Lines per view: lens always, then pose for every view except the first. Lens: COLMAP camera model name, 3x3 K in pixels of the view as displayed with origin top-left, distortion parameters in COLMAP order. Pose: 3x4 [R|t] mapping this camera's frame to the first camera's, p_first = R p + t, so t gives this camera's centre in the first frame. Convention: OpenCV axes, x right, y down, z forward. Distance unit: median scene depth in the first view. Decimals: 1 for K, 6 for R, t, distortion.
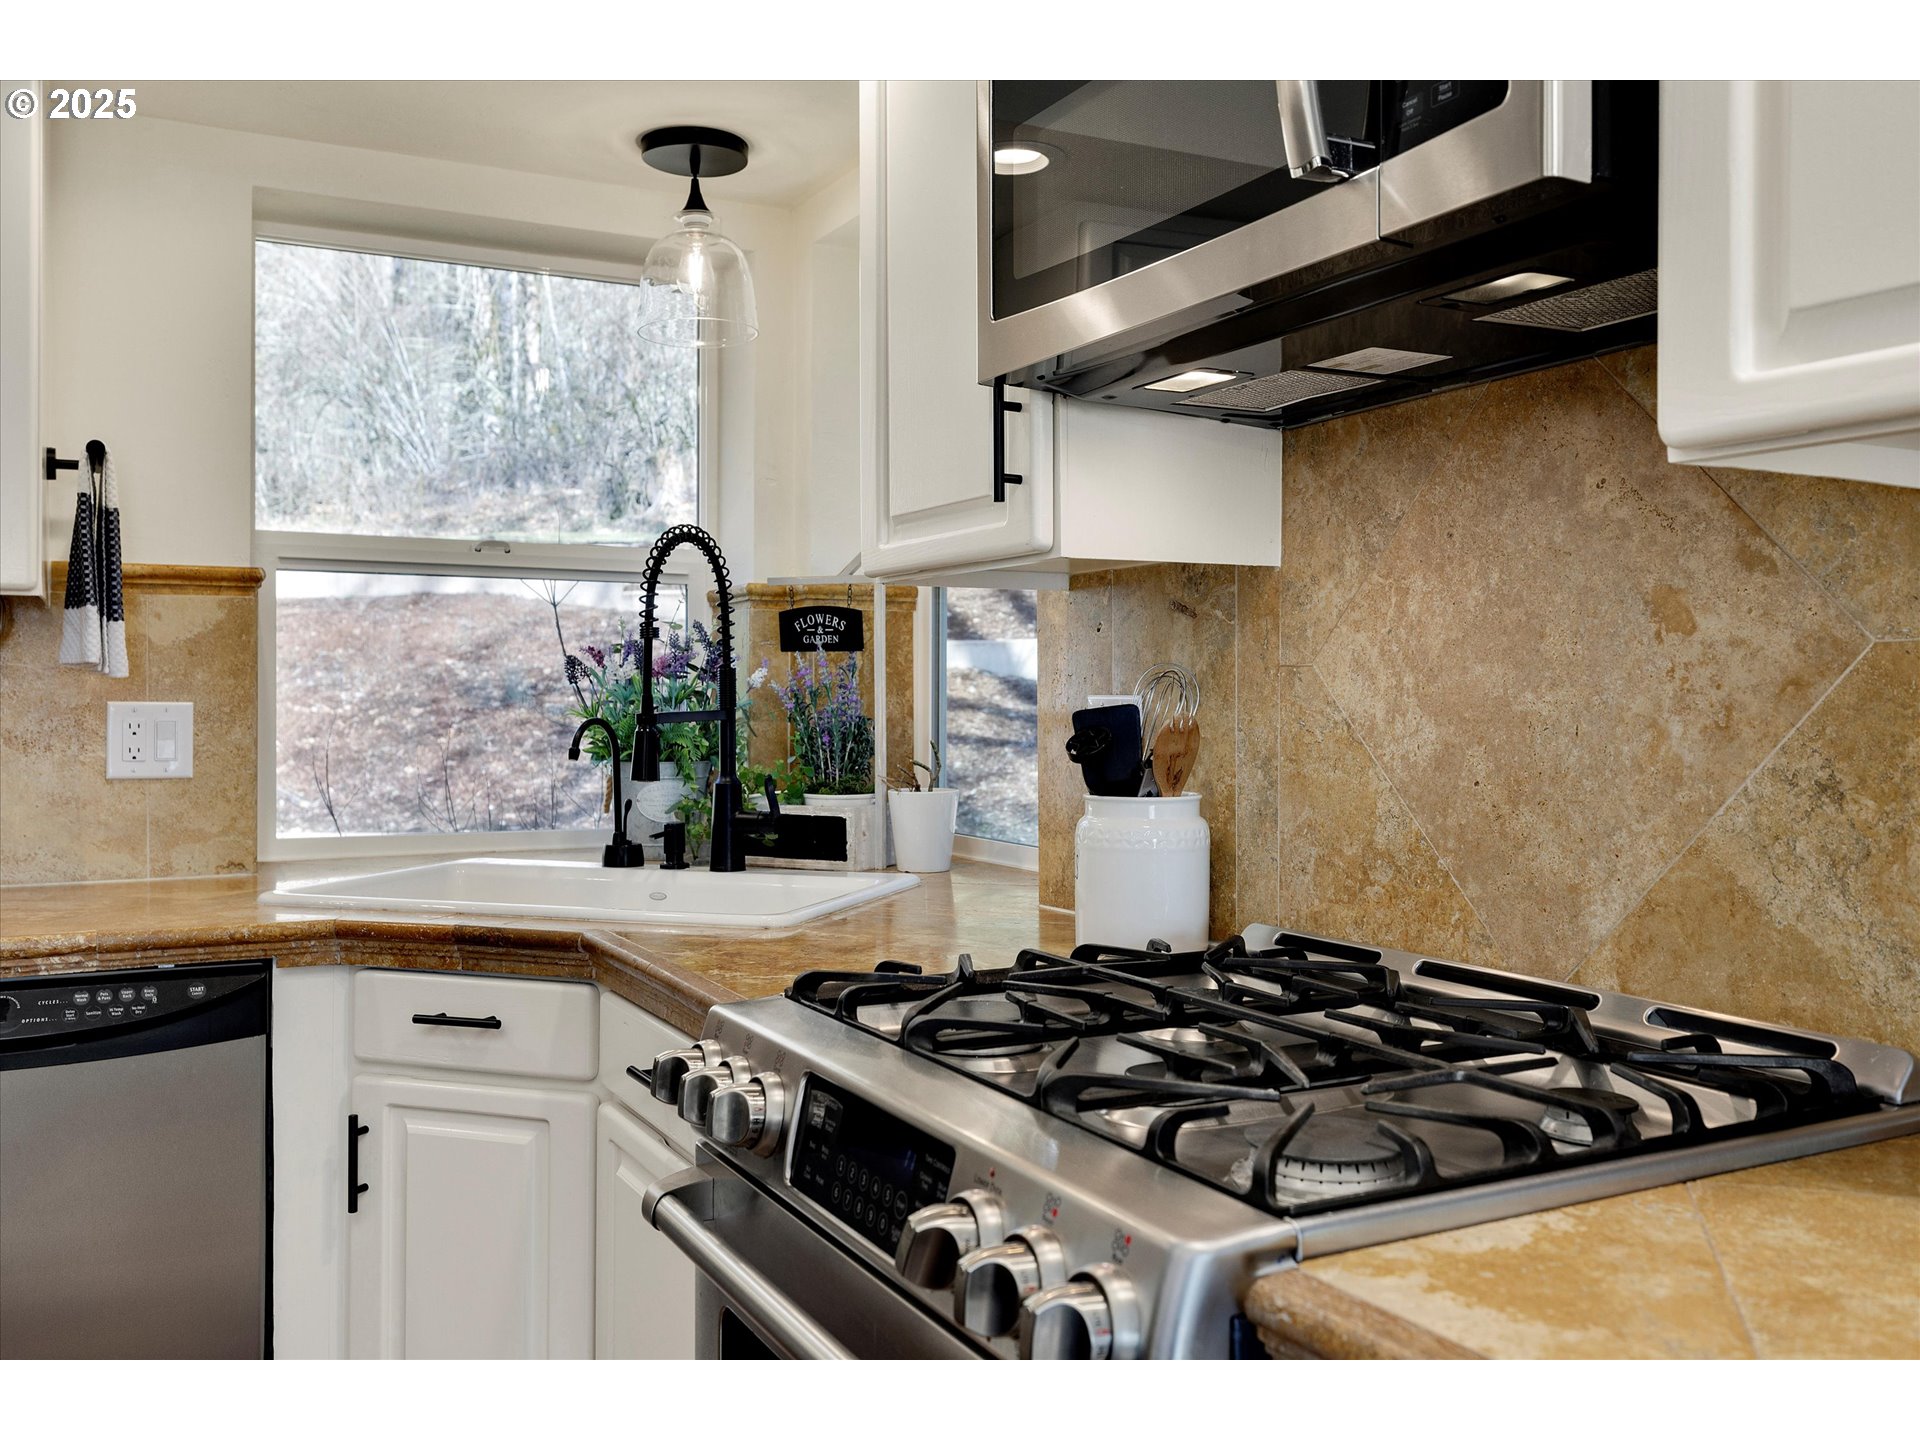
lens RADIAL K [[1619.6, 0, 963.6], [0, 1619.6, 717.6], [0, 0, 1]] dist [0.010946, -0.002060]
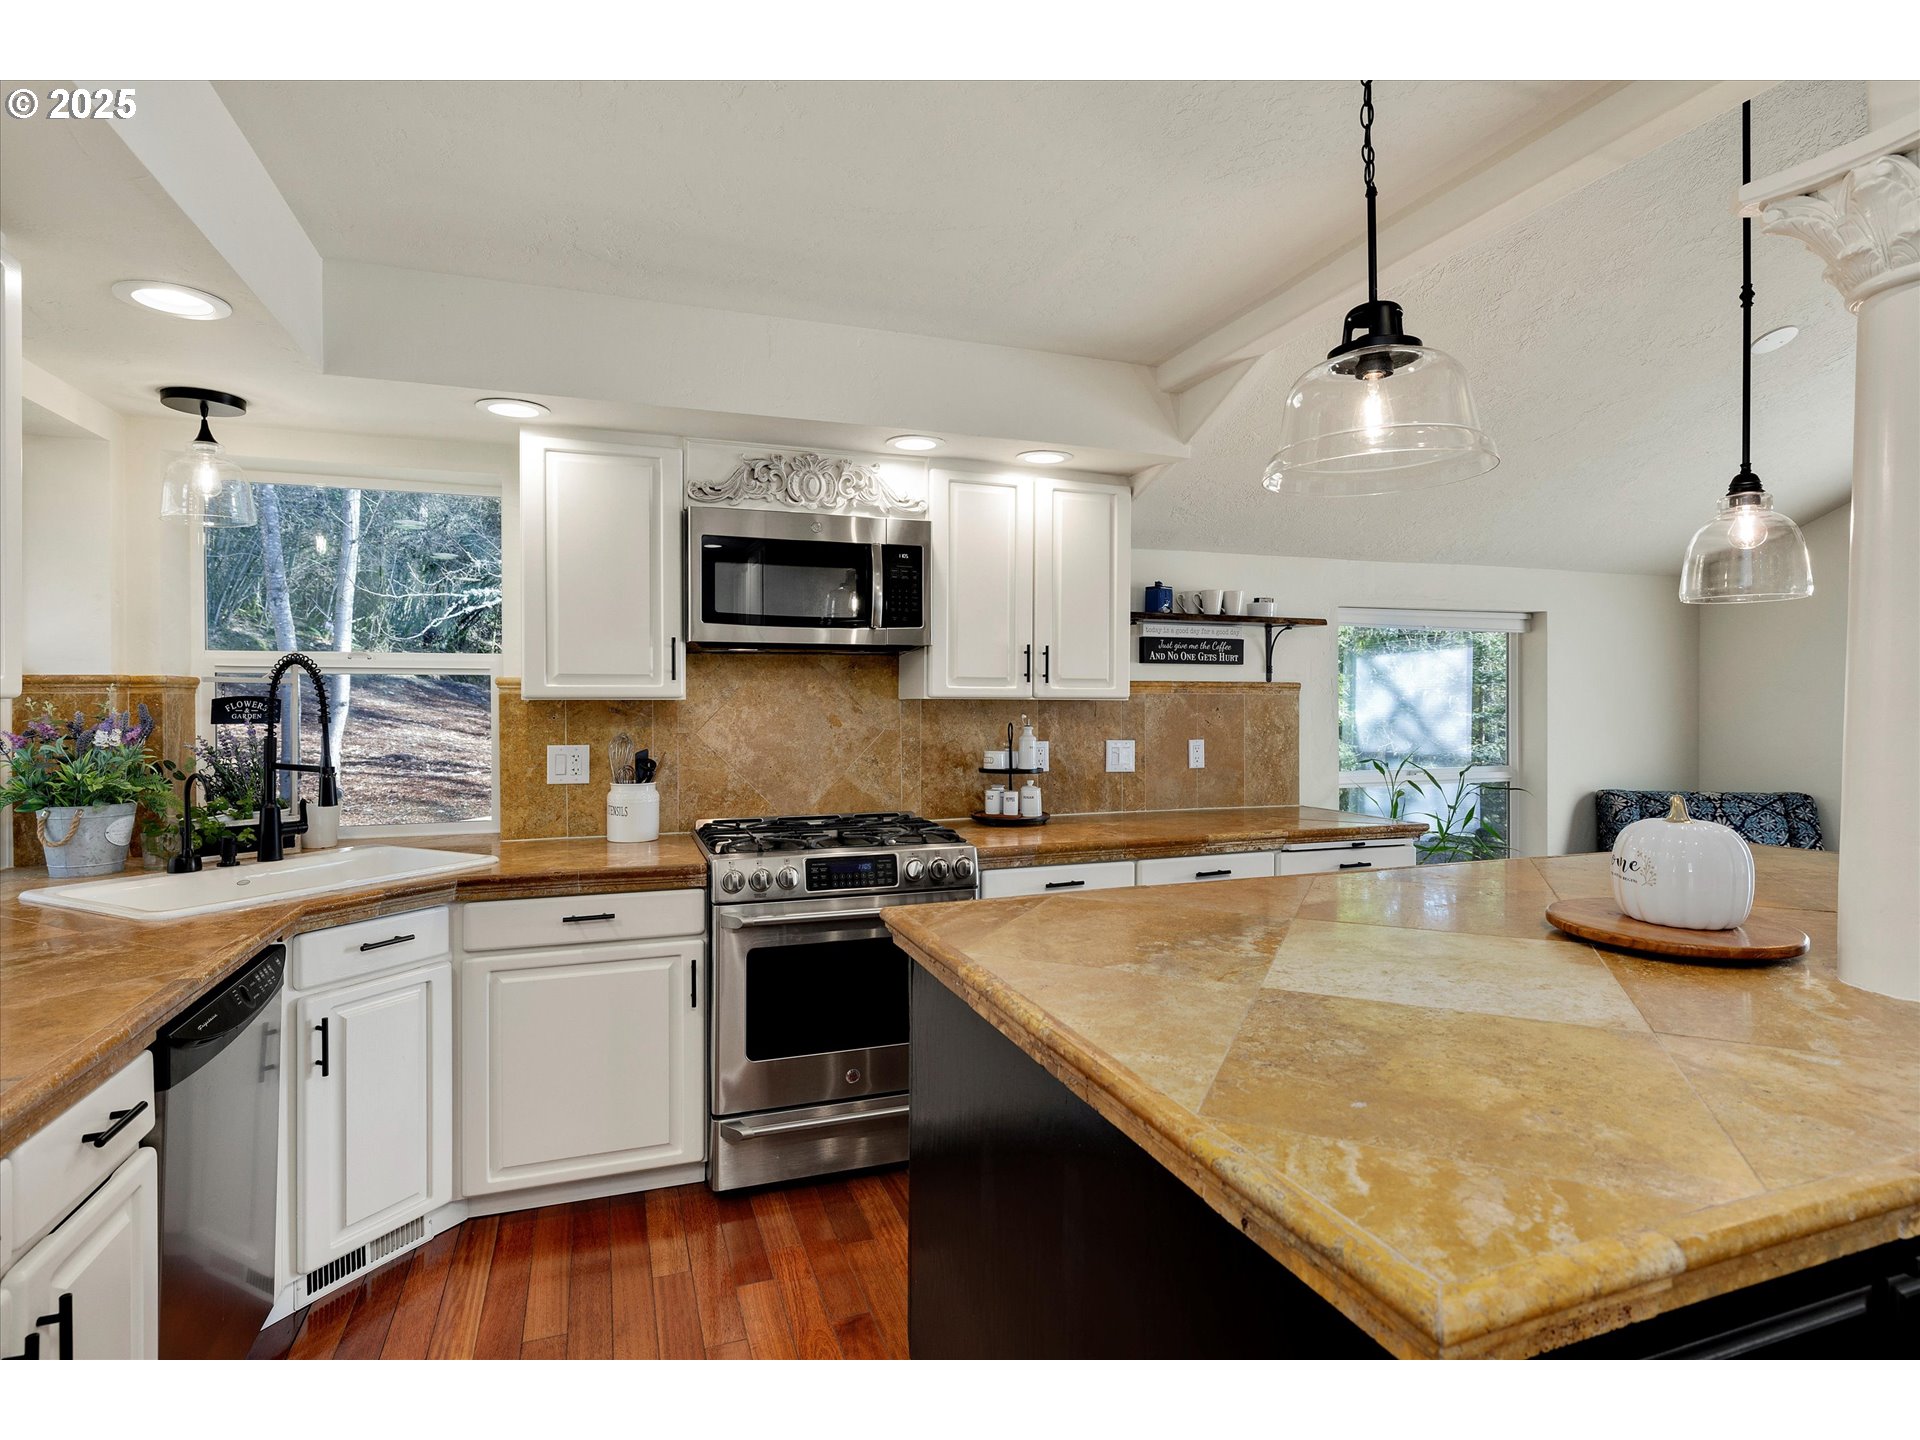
lens RADIAL K [[1006.7, 0, 964.9], [0, 1006.7, 708.2], [0, 0, 1]] dist [0.000386, 0.000091]
pose [[0.153003, -0.014127, 0.988125, -1.695229], [0.012913, 0.999841, 0.012295, -0.103875], [-0.988141, 0.010879, 0.153161, 0.234710]]
